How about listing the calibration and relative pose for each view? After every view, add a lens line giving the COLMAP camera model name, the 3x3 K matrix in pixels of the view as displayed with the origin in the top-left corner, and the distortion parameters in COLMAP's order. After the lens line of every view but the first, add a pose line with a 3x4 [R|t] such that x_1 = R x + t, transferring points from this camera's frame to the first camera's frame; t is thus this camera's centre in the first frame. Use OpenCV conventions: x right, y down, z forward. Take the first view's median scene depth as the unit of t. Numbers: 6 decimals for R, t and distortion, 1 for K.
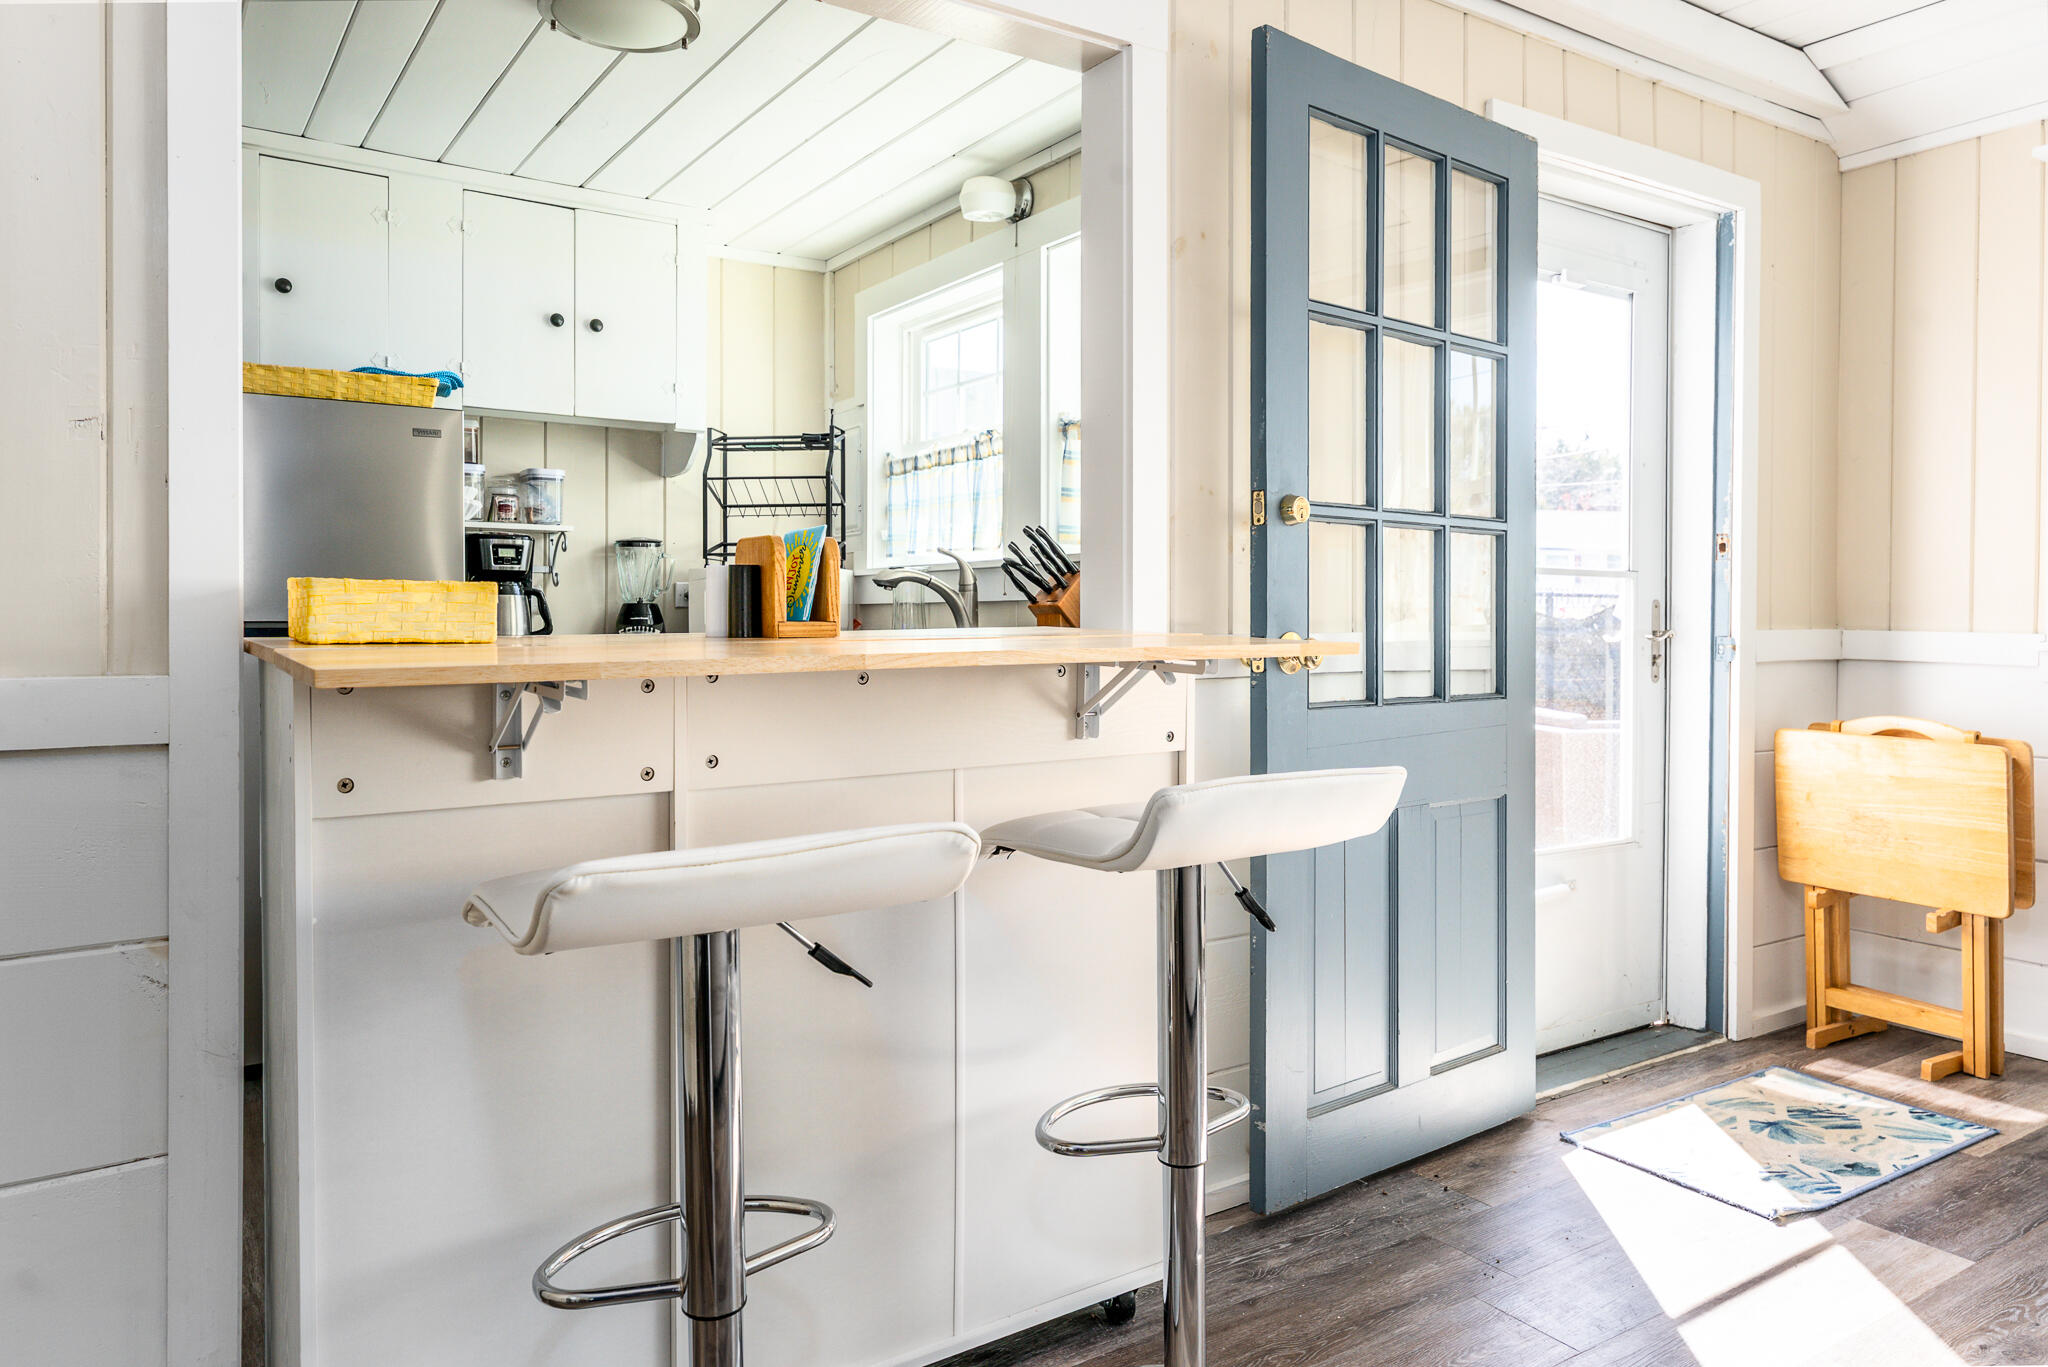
lens RADIAL K [[1428.0, 0, 1019.6], [0, 1428.0, 636.2], [0, 0, 1]] dist [-0.005412, -0.000459]
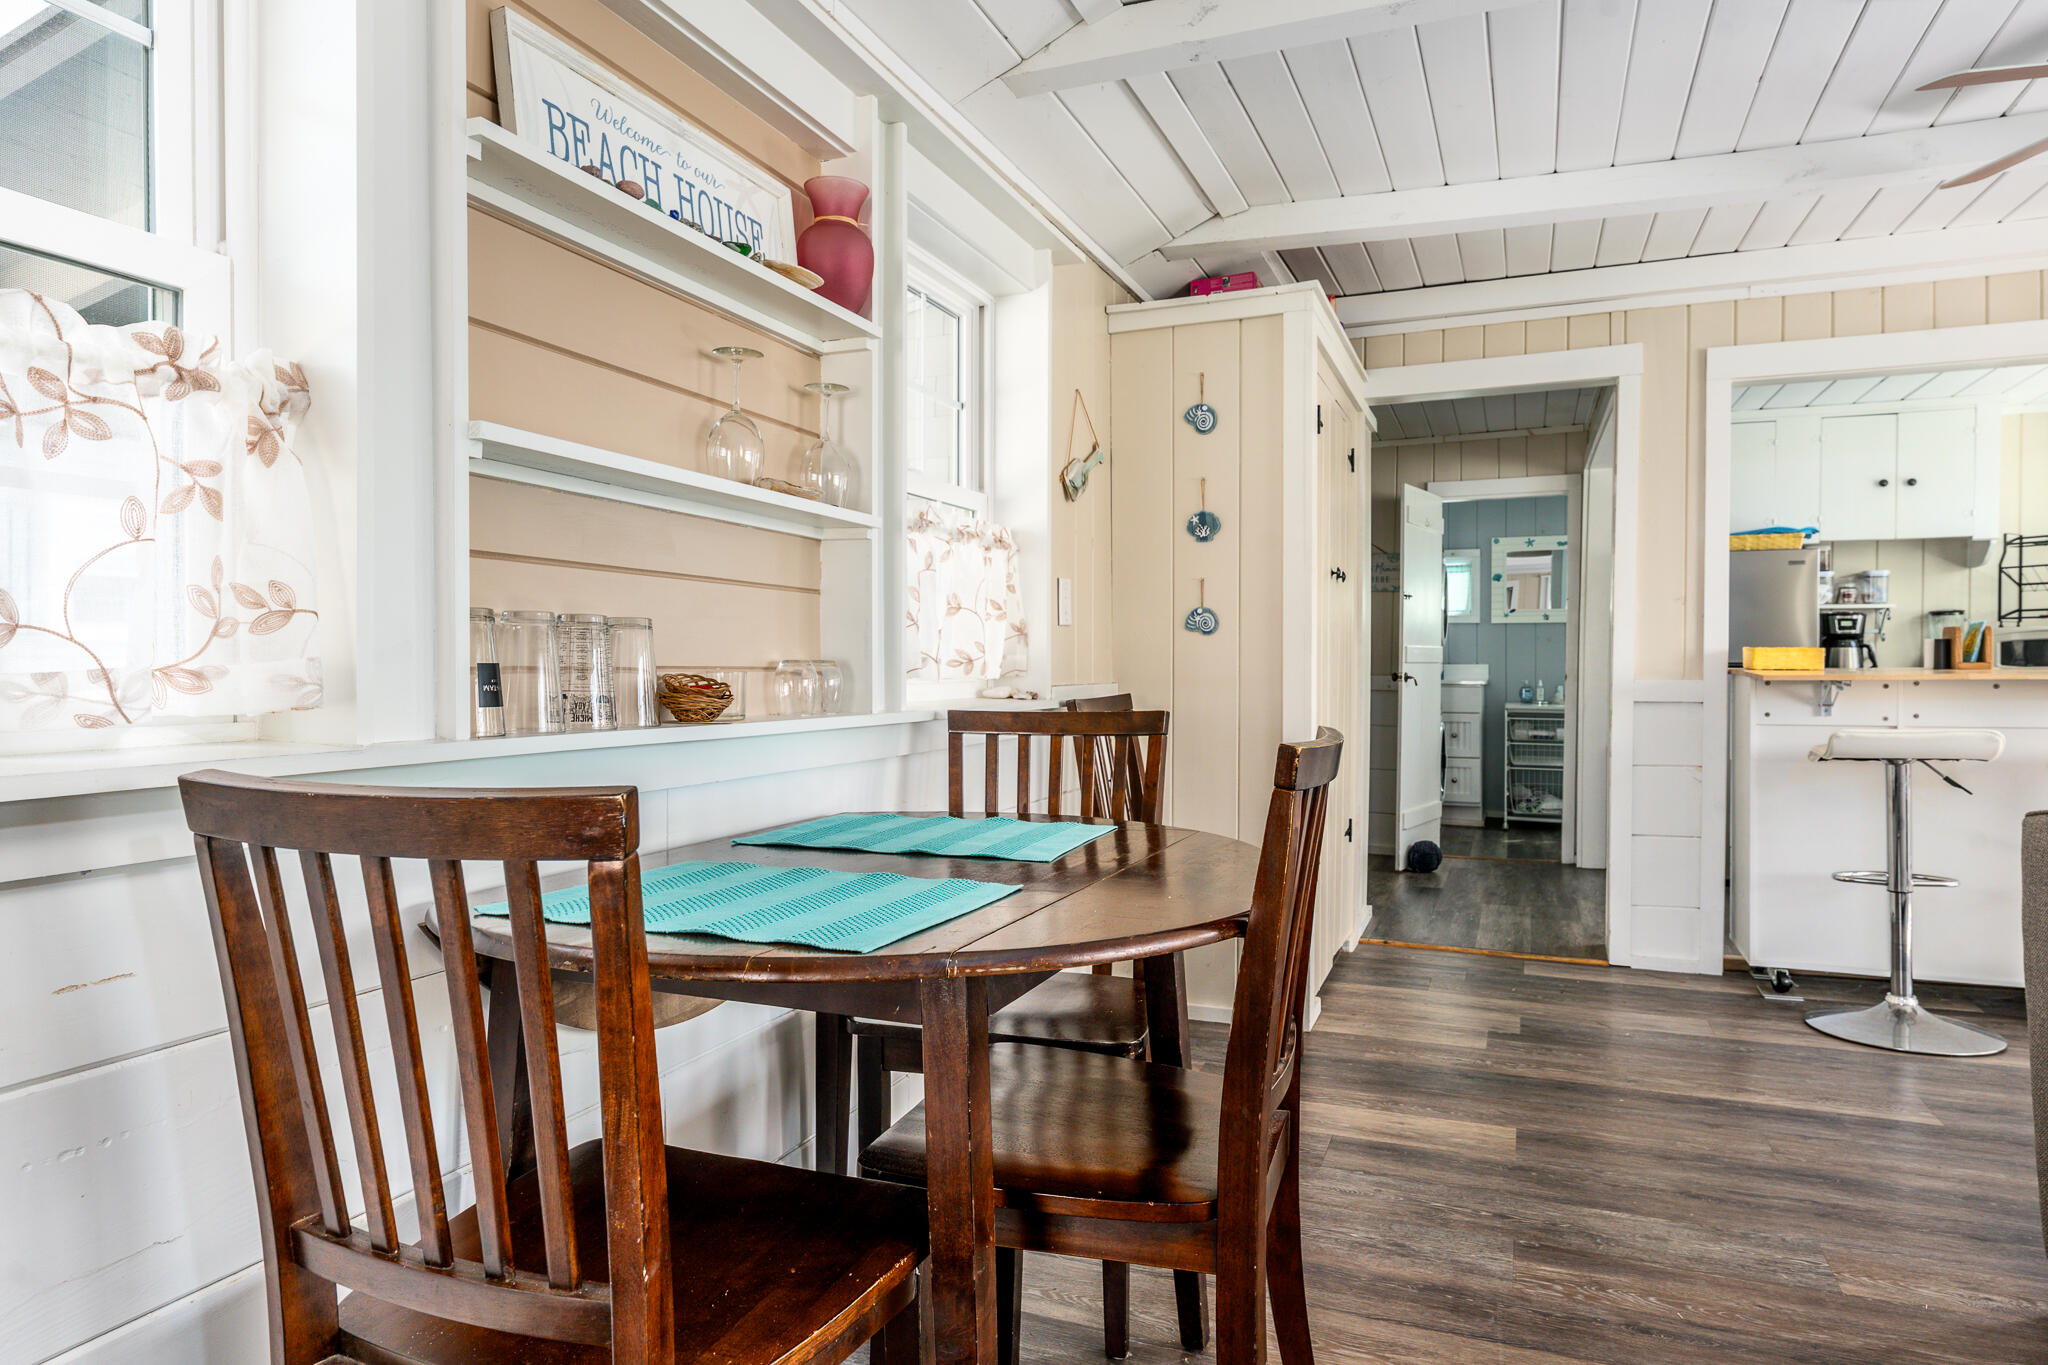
lens RADIAL K [[1211.2, 0, 1011.4], [0, 1211.2, 681.2], [0, 0, 1]] dist [-0.005826, 0.001014]
pose [[0.566787, 0.013523, -0.823754, 0.270343], [-0.010317, 0.999903, 0.009316, 0.008362], [0.823800, 0.003218, 0.566871, -0.655446]]
